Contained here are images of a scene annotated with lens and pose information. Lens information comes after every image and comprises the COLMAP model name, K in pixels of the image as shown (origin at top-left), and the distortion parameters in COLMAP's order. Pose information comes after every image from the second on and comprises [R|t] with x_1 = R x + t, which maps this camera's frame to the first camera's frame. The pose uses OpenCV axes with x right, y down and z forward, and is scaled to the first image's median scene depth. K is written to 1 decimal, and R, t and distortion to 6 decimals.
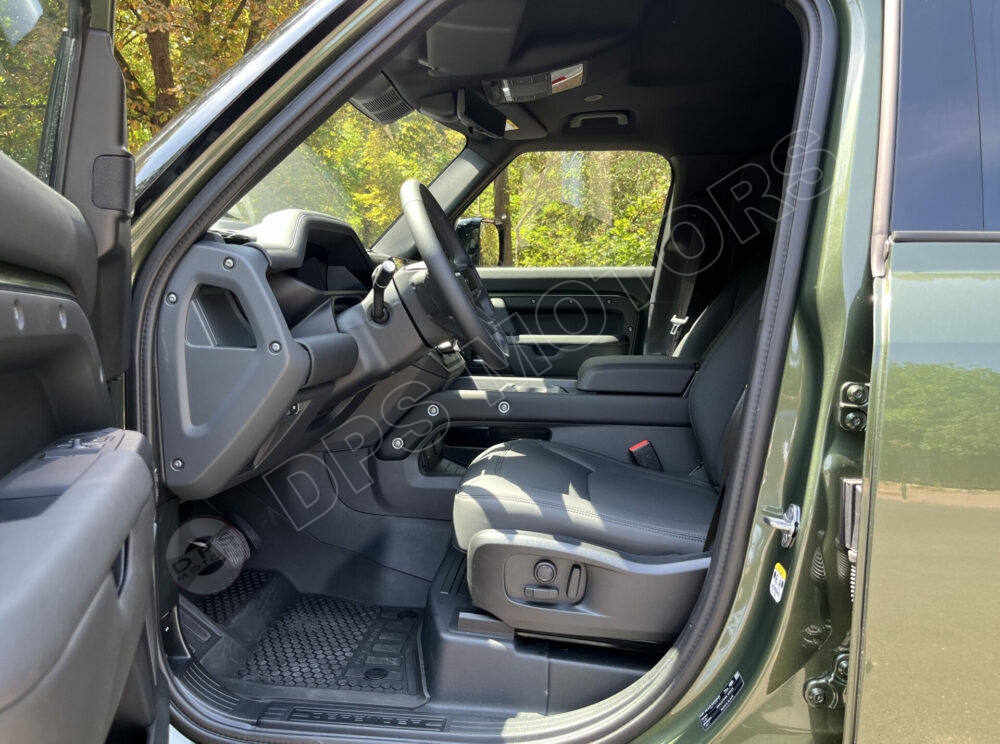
lens RADIAL K [[760.4, 0, 498.6], [0, 760.4, 367.5], [0, 0, 1]] dist [0.033581, -0.046046]
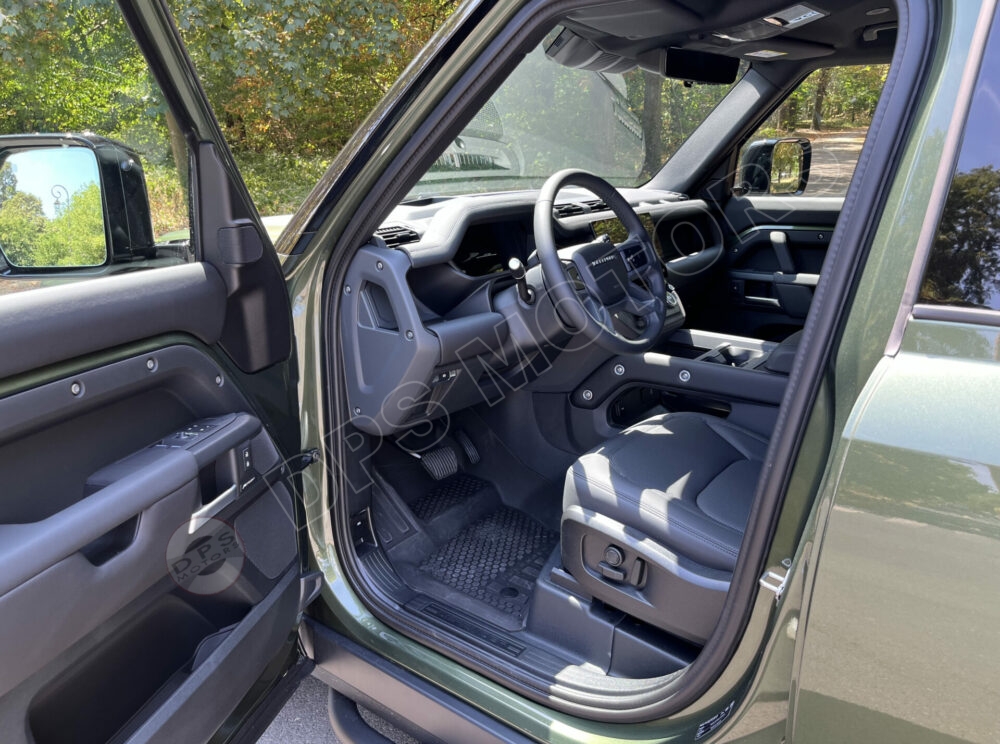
lens RADIAL K [[760.4, 0, 496.1], [0, 760.4, 375.0], [0, 0, 1]] dist [0.033581, -0.046046]
pose [[0.849248, 0.131562, -0.511341, 0.436906], [-0.033310, 0.979880, 0.196789, -0.195932], [0.526943, -0.150090, 0.836543, 0.022016]]
